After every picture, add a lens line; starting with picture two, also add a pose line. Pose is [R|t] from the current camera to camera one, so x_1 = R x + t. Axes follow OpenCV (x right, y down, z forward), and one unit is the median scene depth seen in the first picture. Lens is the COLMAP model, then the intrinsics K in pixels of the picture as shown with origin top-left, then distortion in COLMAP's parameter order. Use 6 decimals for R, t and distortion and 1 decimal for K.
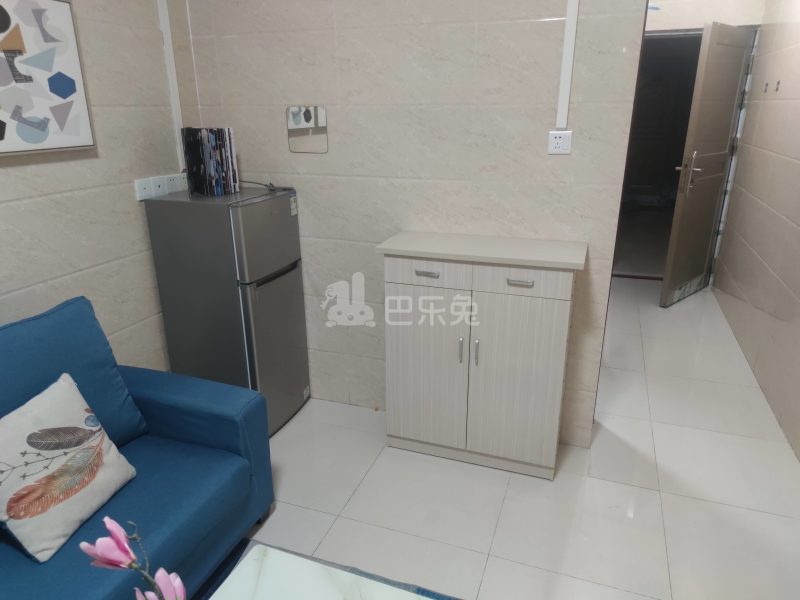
lens RADIAL K [[569.5, 0, 391.0], [0, 569.5, 302.1], [0, 0, 1]] dist [0.069407, -0.059902]
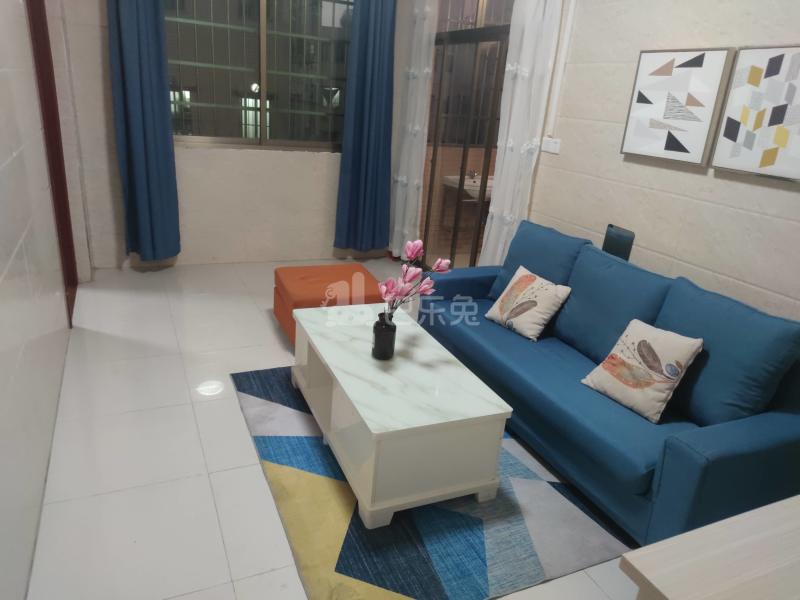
lens RADIAL K [[569.5, 0, 391.0], [0, 569.5, 302.1], [0, 0, 1]] dist [0.069407, -0.059902]
pose [[-0.715130, 0.189678, -0.672764, 0.604420], [-0.303557, 0.782705, 0.543347, -0.330143], [0.629637, 0.592786, -0.502158, 0.873339]]
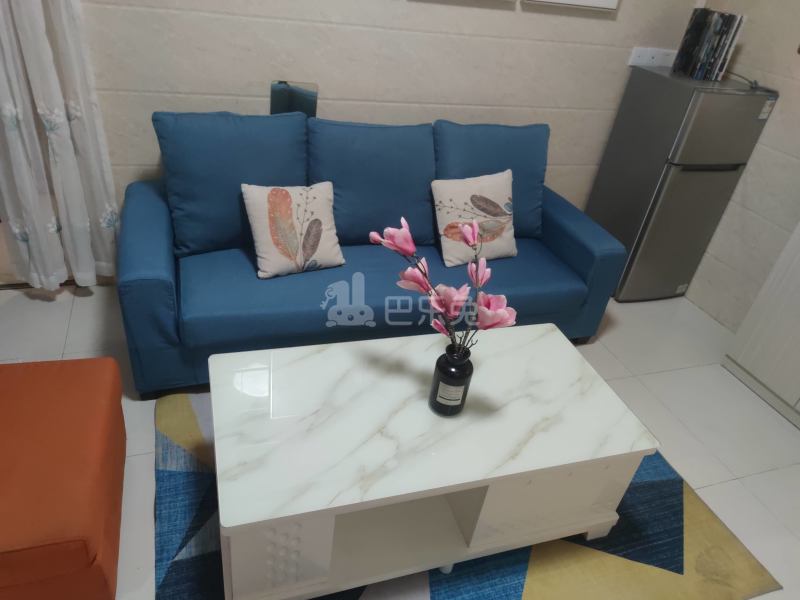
lens RADIAL K [[569.5, 0, 391.0], [0, 569.5, 302.1], [0, 0, 1]] dist [0.069407, -0.059902]
pose [[0.626395, 0.497527, -0.600080, 0.212795], [-0.374585, 0.867233, 0.328013, 0.038268], [0.683605, 0.019315, 0.729597, -0.190947]]
